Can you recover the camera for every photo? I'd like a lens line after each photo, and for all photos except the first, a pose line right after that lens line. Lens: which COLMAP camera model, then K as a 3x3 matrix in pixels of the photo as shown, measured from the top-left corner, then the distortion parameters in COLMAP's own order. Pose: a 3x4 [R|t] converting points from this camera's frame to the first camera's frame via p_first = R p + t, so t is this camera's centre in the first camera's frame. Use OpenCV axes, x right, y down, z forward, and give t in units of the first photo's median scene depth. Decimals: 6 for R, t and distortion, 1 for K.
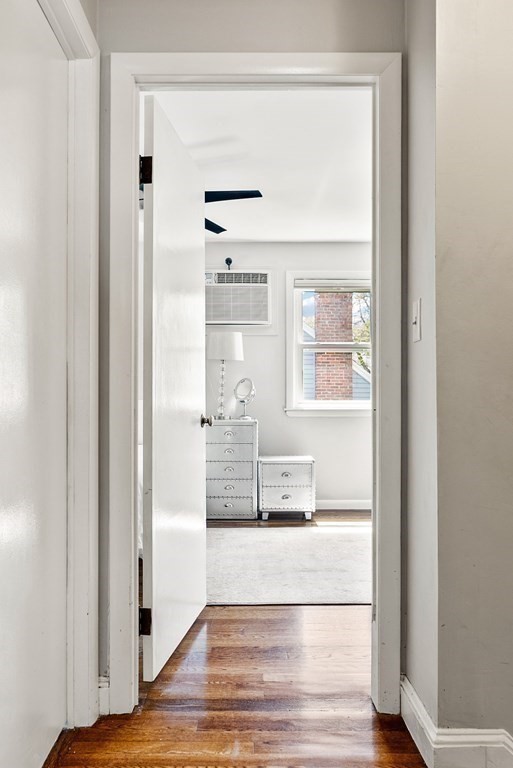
lens RADIAL K [[577.2, 0, 256.5], [0, 577.2, 384.0], [0, 0, 1]] dist [-0.001495, -0.000054]
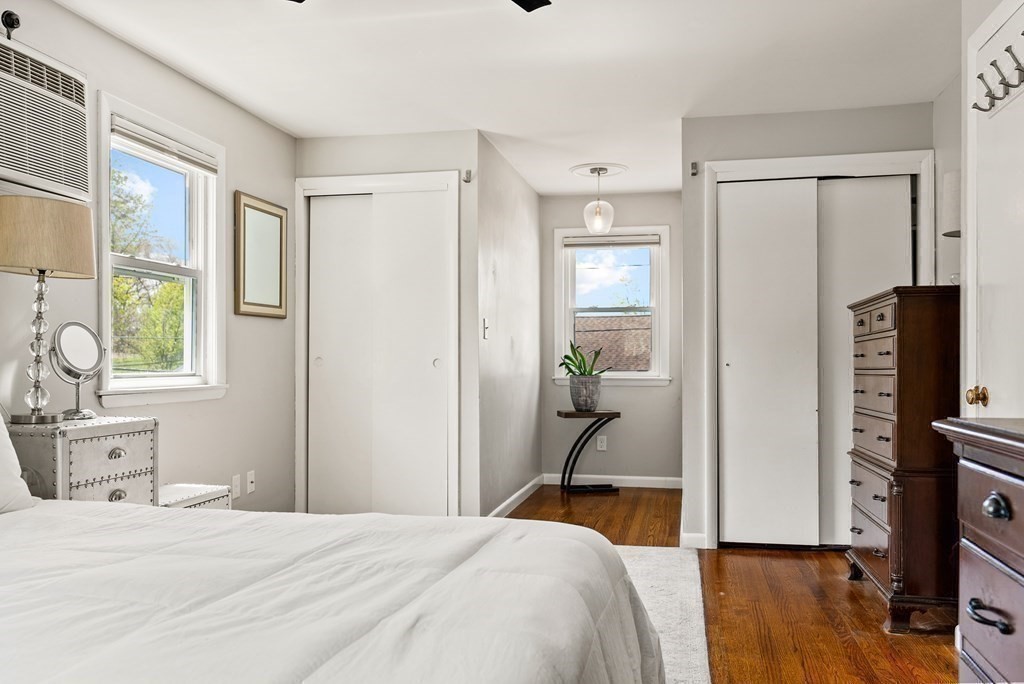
lens RADIAL K [[852.5, 0, 512.0], [0, 852.5, 342.0], [0, 0, 1]] dist [0.000333, -0.000060]
pose [[0.202704, 0.020816, 0.979019, -0.562556], [-0.019231, 0.999666, -0.017274, 0.009806], [-0.979051, -0.015326, 0.203036, 0.565897]]
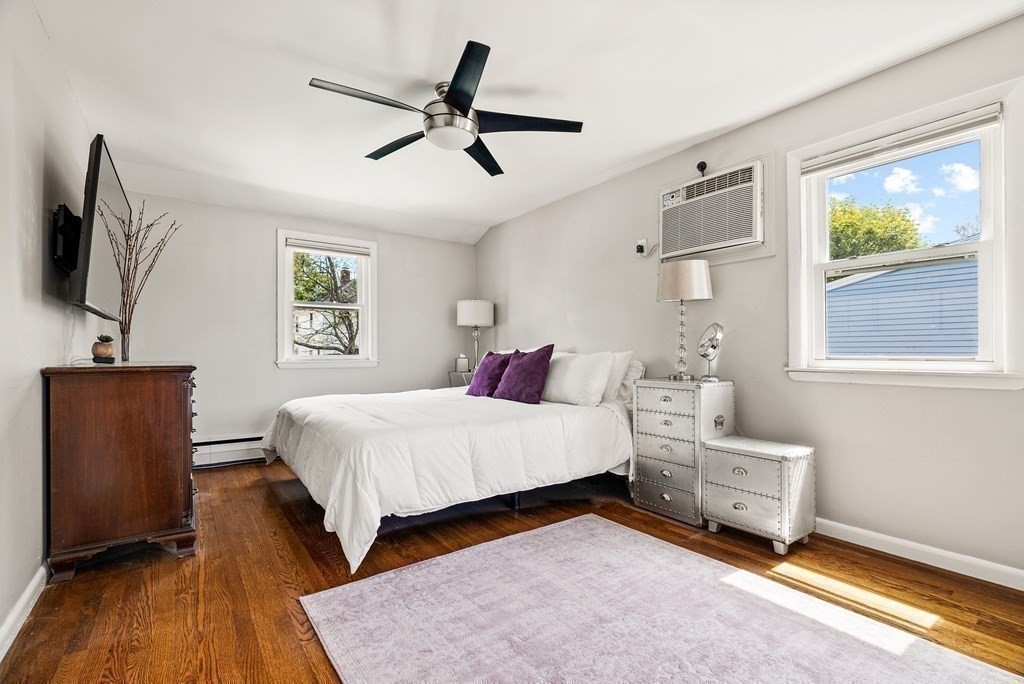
lens RADIAL K [[467.4, 0, 517.0], [0, 467.4, 346.4], [0, 0, 1]] dist [-0.000109, 0.000049]
pose [[0.579705, -0.012892, -0.814725, 0.310345], [0.019460, 0.999809, -0.001975, 0.014682], [0.814594, -0.014710, 0.579845, 0.473866]]
